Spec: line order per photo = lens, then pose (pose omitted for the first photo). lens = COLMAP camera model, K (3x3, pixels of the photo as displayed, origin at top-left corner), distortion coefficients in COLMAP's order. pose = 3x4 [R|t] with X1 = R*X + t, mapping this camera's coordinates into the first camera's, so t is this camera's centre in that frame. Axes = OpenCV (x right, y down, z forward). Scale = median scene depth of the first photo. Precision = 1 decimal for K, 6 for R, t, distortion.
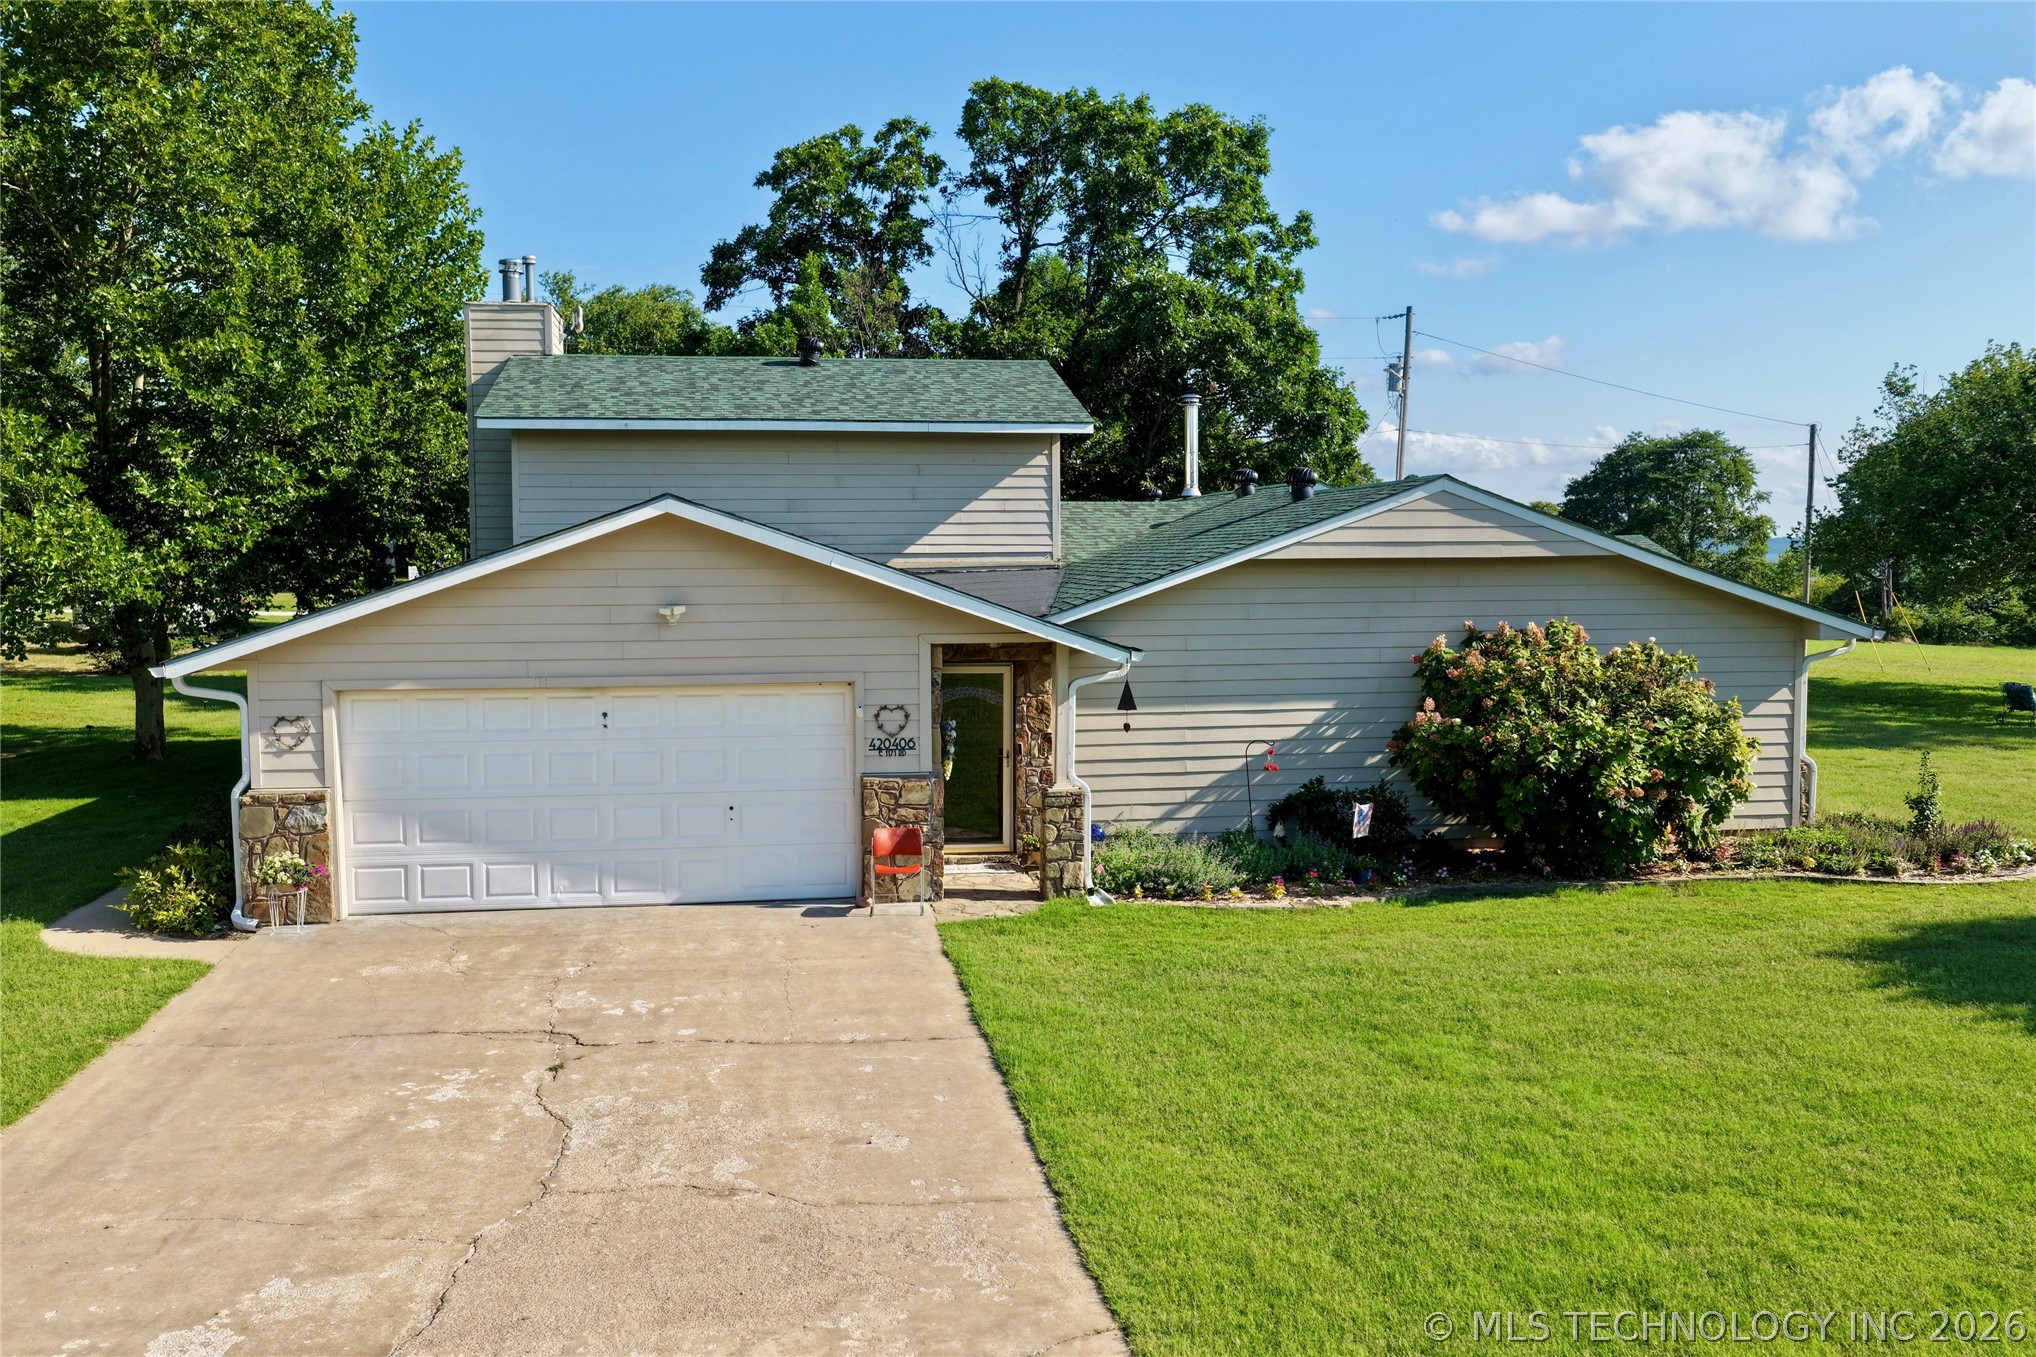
lens RADIAL K [[1688.5, 0, 1018.0], [0, 1688.5, 678.5], [0, 0, 1]] dist [-0.016841, 0.038122]
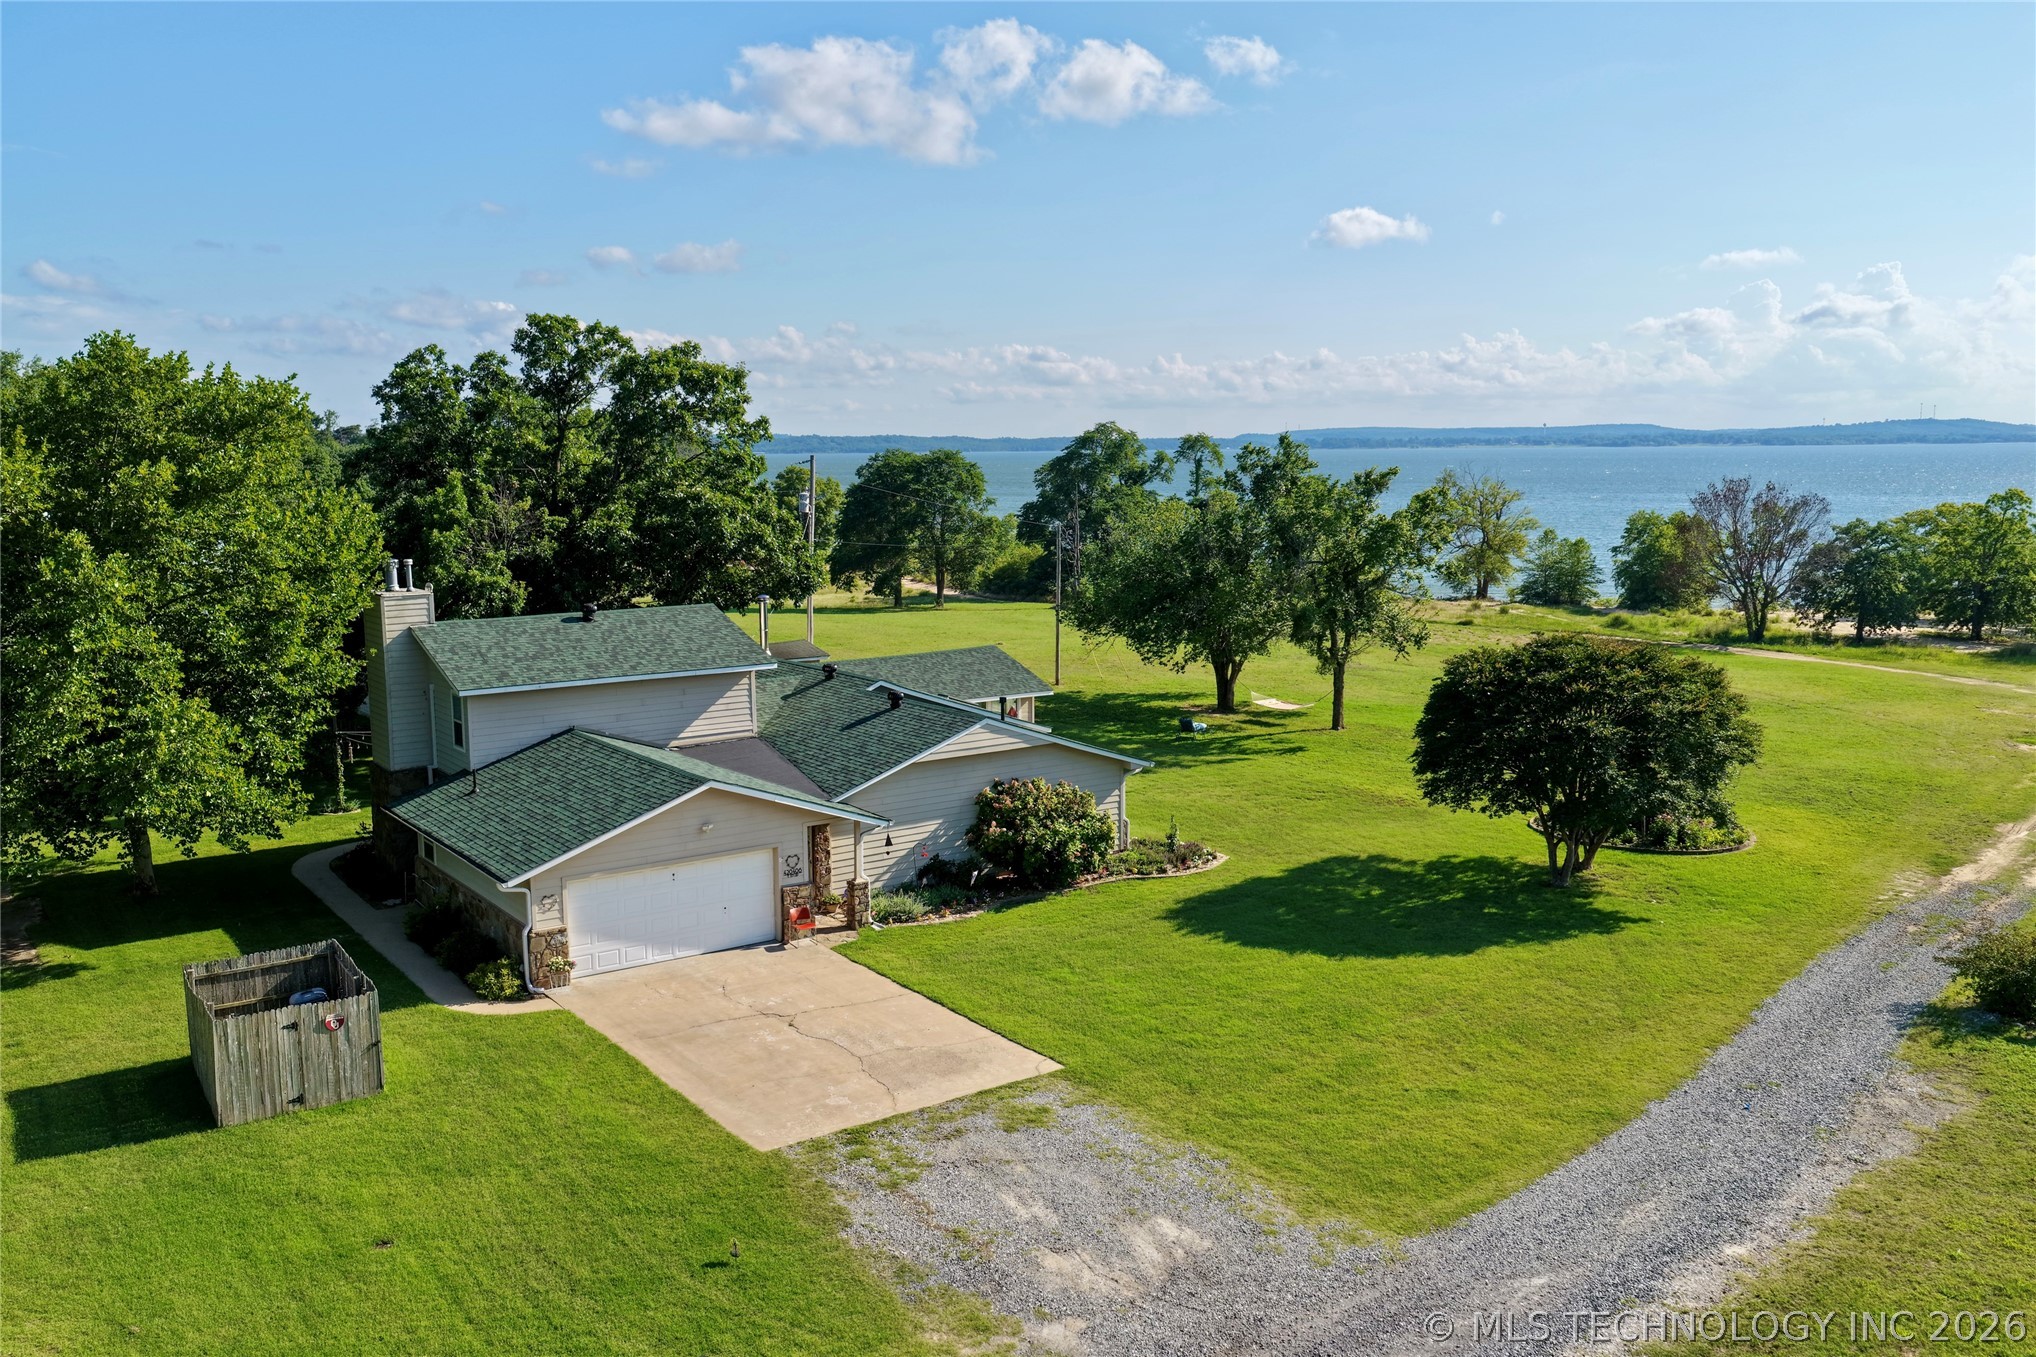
lens RADIAL K [[1684.9, 0, 1021.9], [0, 1684.9, 709.9], [0, 0, 1]] dist [-0.000375, 0.003037]
pose [[0.893022, -0.071542, 0.444289, -0.782304], [0.036029, 0.995479, 0.087879, -0.362353], [-0.448568, -0.062470, 0.891563, -1.137889]]
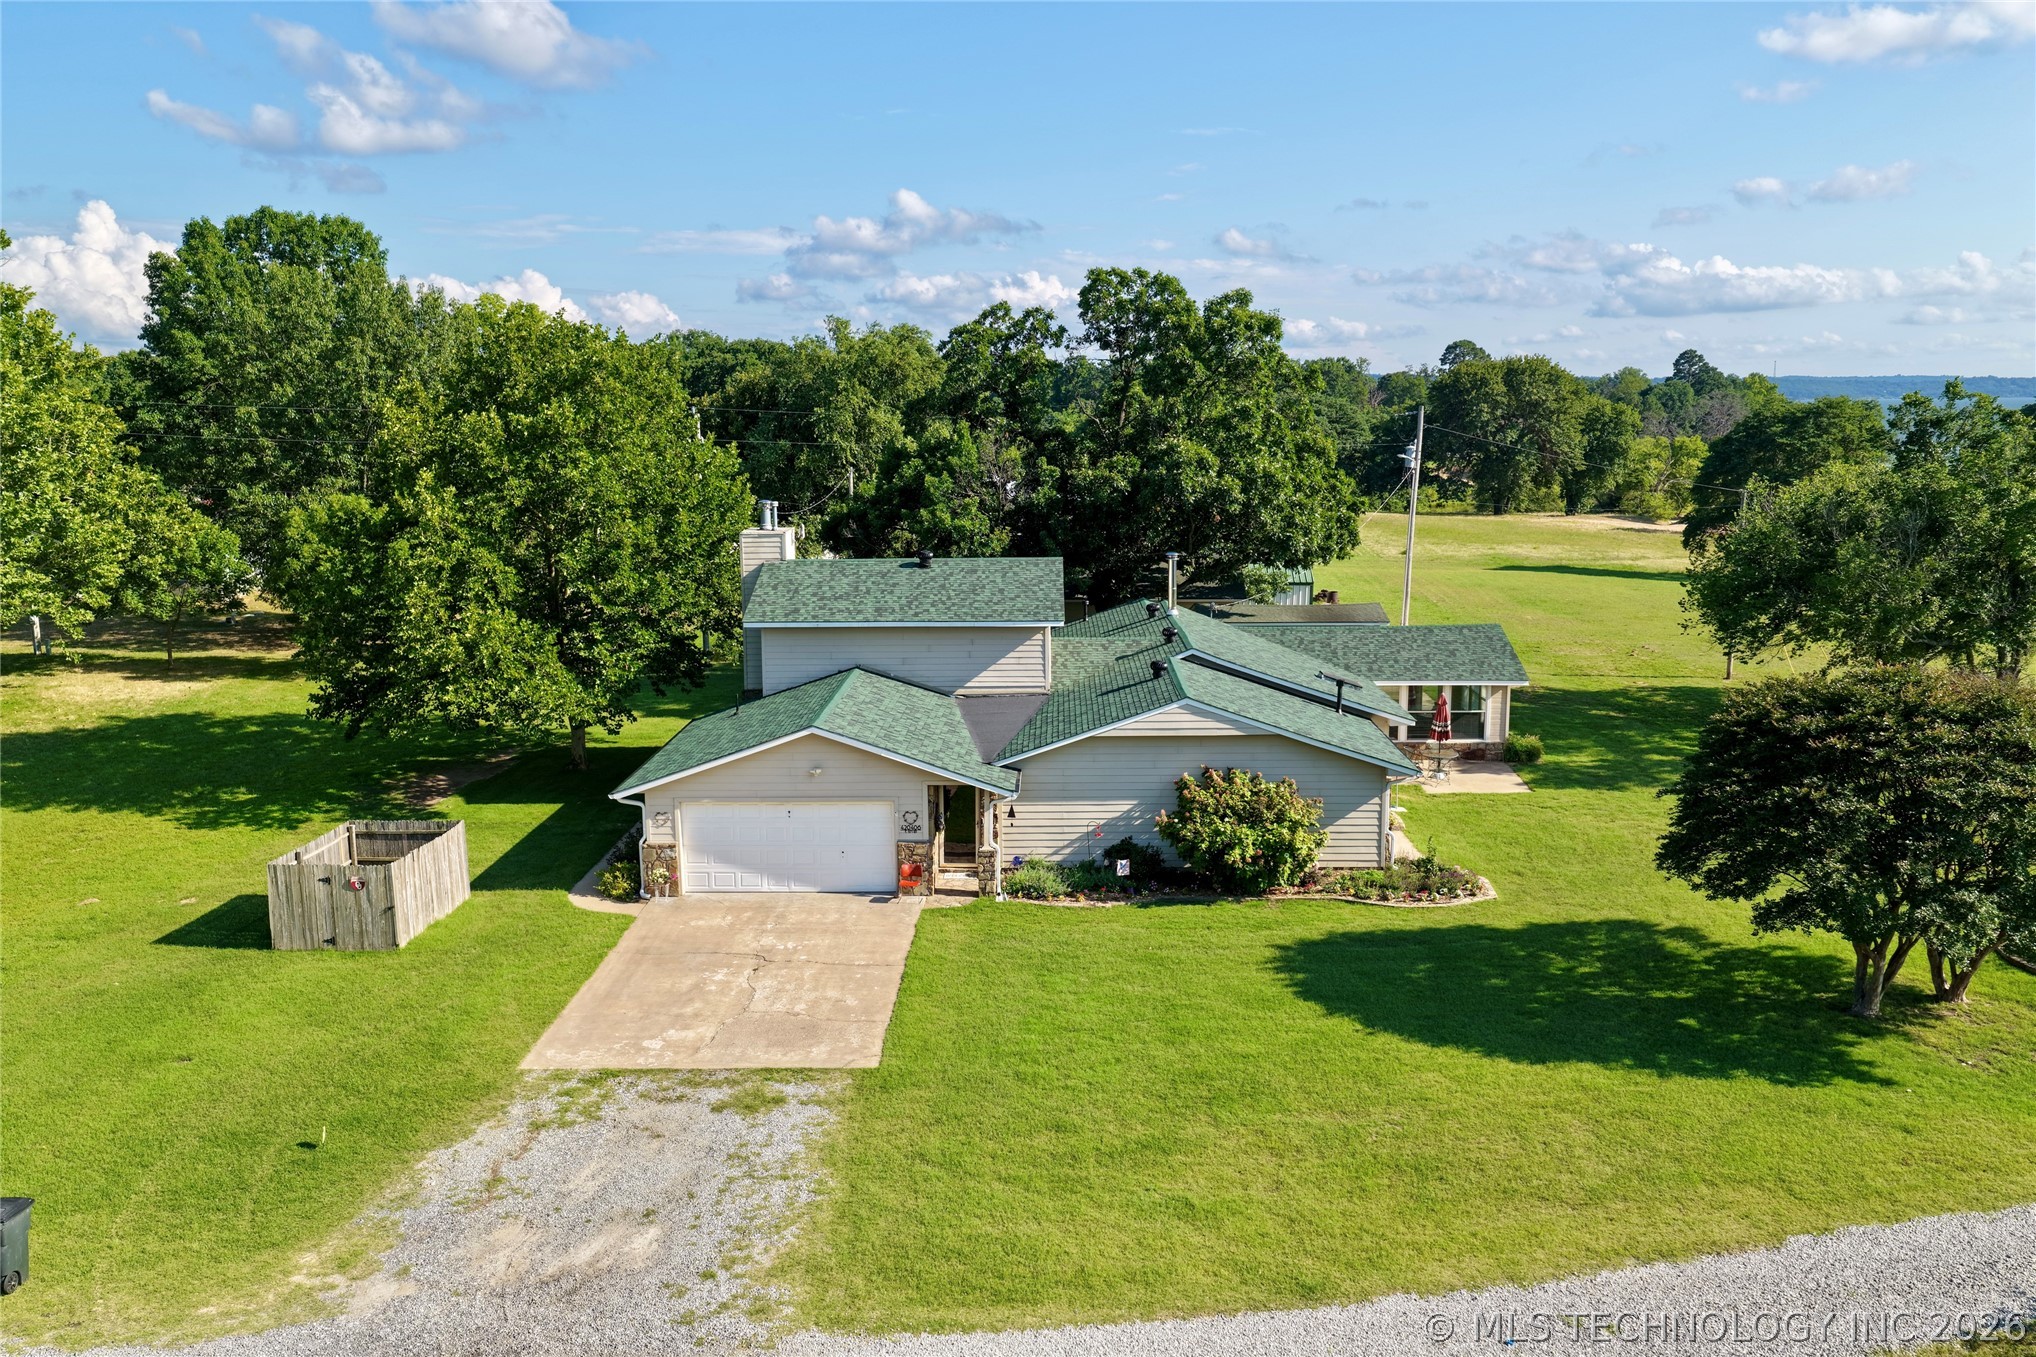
lens RADIAL K [[1688.5, 0, 1018.0], [0, 1688.5, 678.5], [0, 0, 1]] dist [-0.016841, 0.038122]
pose [[0.984542, 0.025079, -0.173342, 0.452665], [-0.009026, 0.995646, 0.092780, -0.370269], [0.174914, -0.089781, 0.980482, -1.179503]]
